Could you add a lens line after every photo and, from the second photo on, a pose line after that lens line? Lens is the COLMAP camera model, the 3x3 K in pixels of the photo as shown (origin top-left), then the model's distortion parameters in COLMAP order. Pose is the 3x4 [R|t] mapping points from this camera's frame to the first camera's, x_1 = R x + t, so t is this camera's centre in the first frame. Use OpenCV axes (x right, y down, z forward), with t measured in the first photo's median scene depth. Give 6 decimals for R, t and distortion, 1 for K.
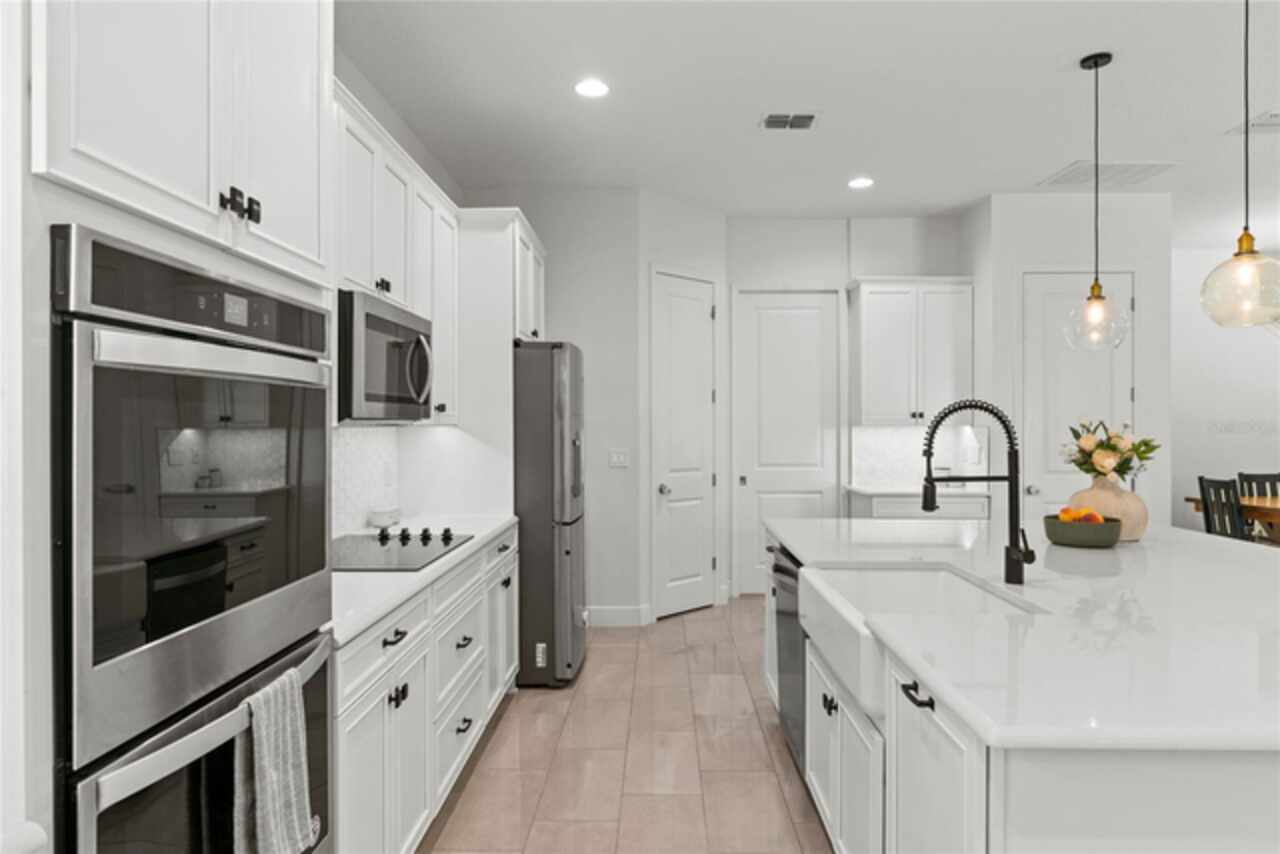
lens RADIAL K [[781.7, 0, 640.0], [0, 781.7, 427.0], [0, 0, 1]] dist [-0.003844, -0.000698]
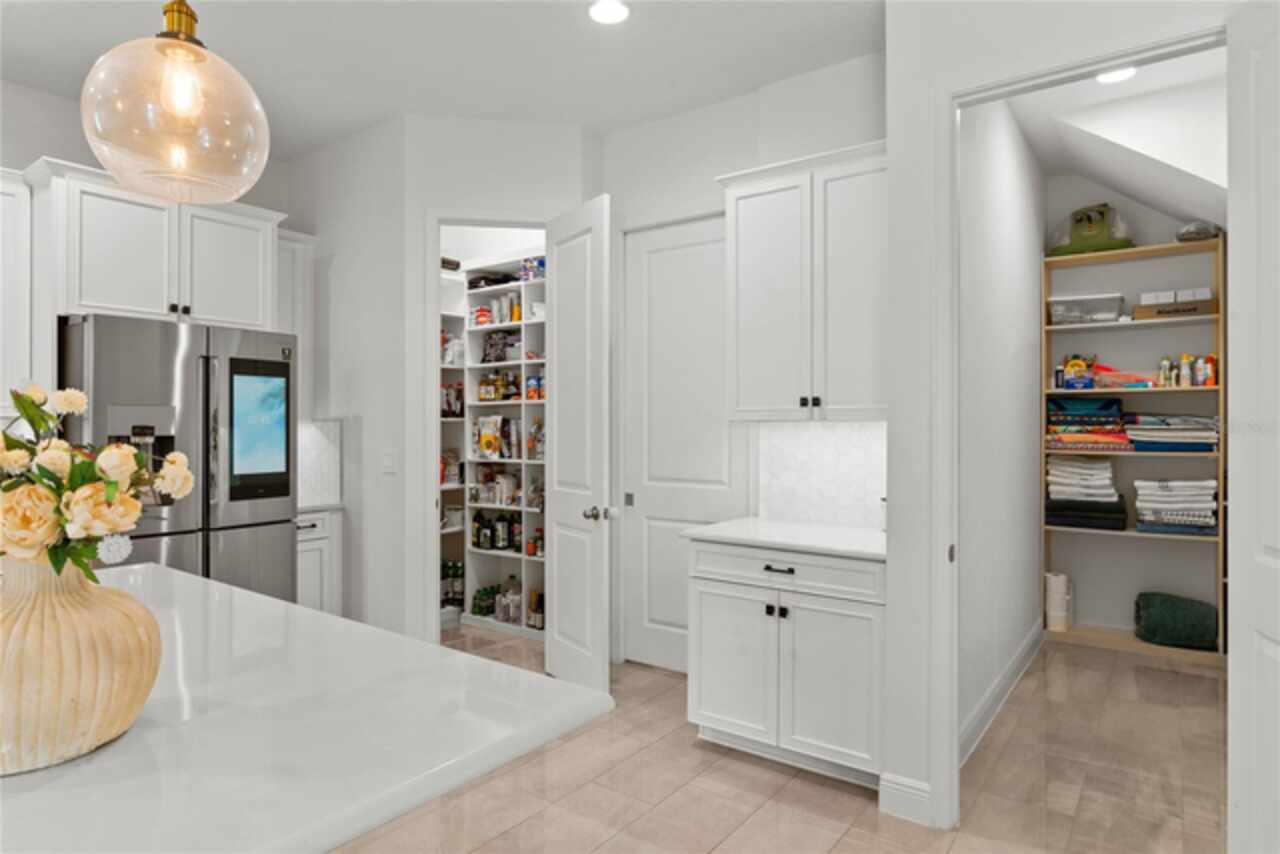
lens RADIAL K [[724.8, 0, 640.0], [0, 724.8, 427.0], [0, 0, 1]] dist [0.002780, 0.000869]
pose [[0.826880, 0.002674, -0.562371, 0.545696], [-0.008381, 0.999936, -0.007568, 0.007448], [0.562315, 0.010971, 0.826850, 0.485710]]
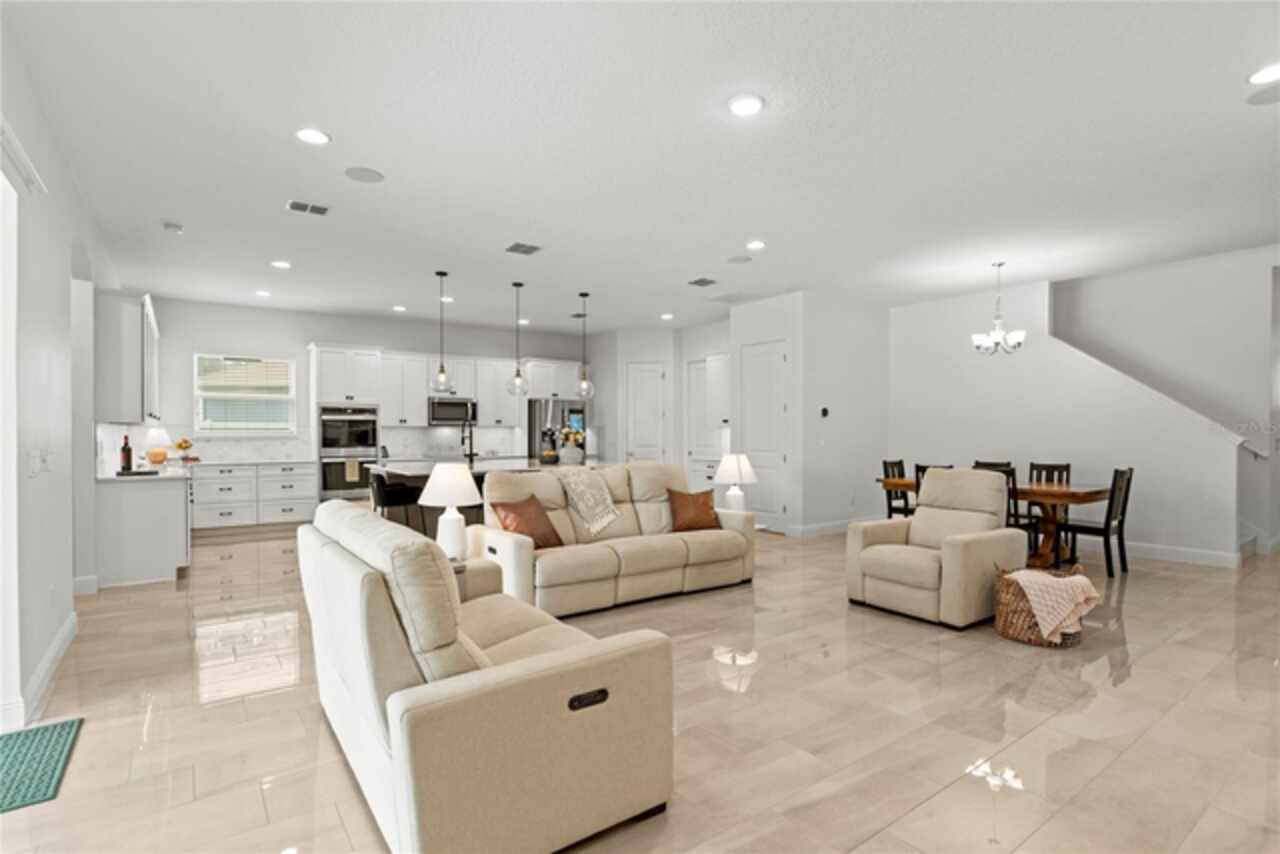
lens RADIAL K [[625.8, 0, 640.0], [0, 625.8, 427.0], [0, 0, 1]] dist [-0.003477, -0.000524]
pose [[0.605207, -0.004416, -0.796056, 1.465887], [-0.002789, 0.999967, -0.007668, 0.014392], [0.796063, 0.006860, 0.605174, -0.121311]]
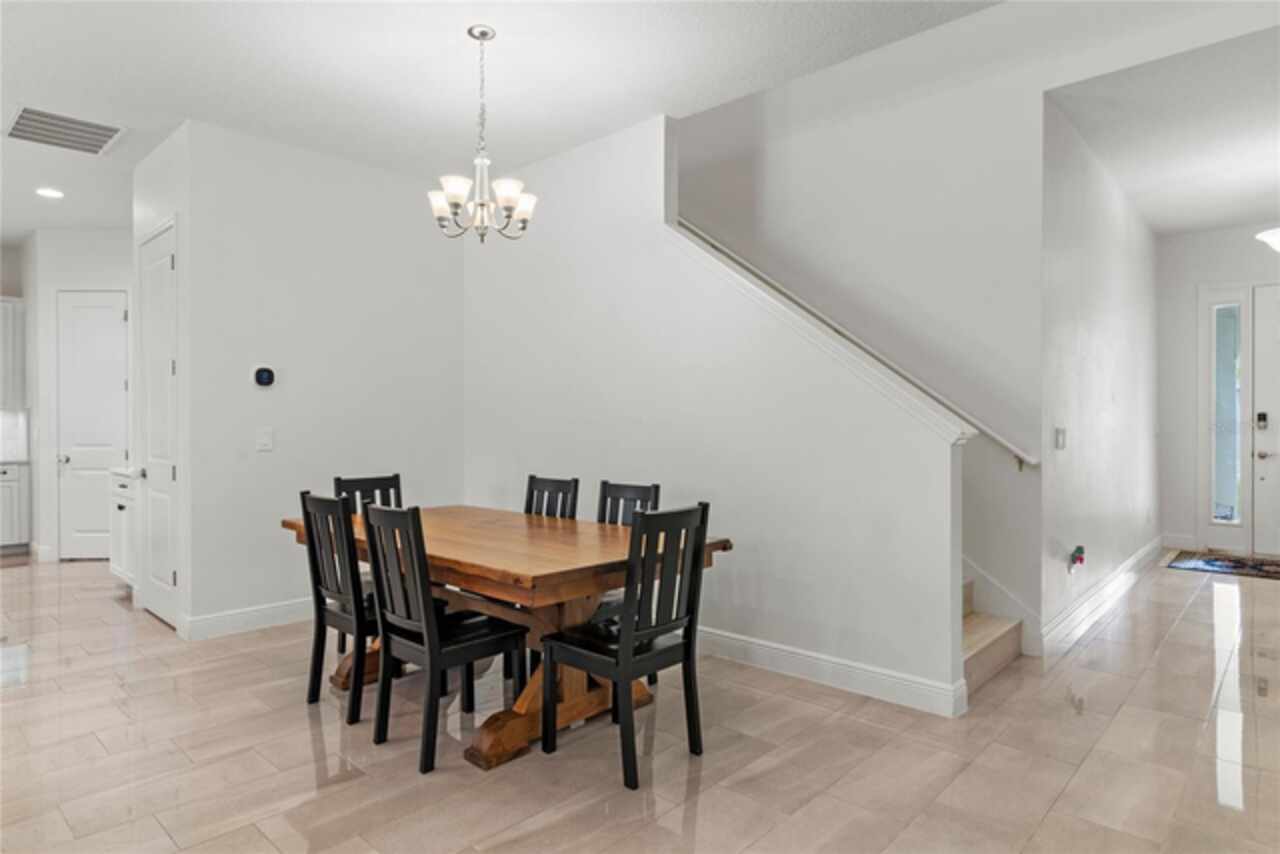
lens RADIAL K [[724.8, 0, 640.0], [0, 724.8, 427.0], [0, 0, 1]] dist [0.002780, 0.000869]
pose [[0.749441, 0.004684, -0.662055, 1.429579], [-0.001966, 0.999986, 0.004848, 0.018082], [0.662068, -0.002332, 0.749440, 0.685043]]
